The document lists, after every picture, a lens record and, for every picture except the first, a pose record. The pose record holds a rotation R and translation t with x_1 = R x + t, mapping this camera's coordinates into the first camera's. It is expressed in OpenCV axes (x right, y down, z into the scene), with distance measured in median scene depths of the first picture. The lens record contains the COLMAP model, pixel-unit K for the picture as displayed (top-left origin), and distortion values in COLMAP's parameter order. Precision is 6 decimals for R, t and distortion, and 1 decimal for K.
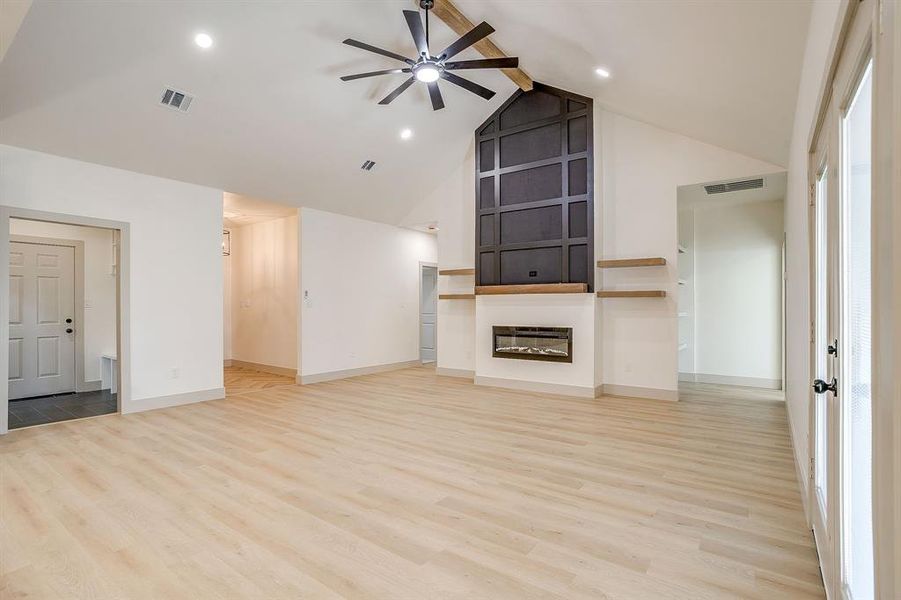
lens RADIAL K [[434.6, 0, 450.5], [0, 434.6, 305.4], [0, 0, 1]] dist [-0.004519, -0.000679]
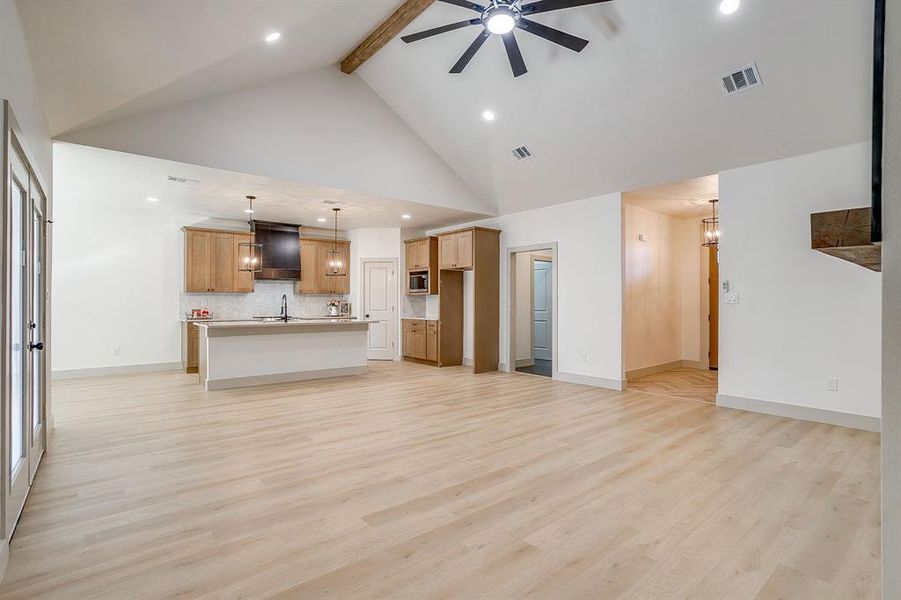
lens RADIAL K [[434.6, 0, 450.5], [0, 434.6, 303.6], [0, 0, 1]] dist [-0.004519, -0.000679]
pose [[-0.242509, -0.003302, -0.970143, 0.873962], [0.006069, 0.999969, -0.004921, 0.006142], [0.970130, -0.007082, -0.242482, 1.238977]]
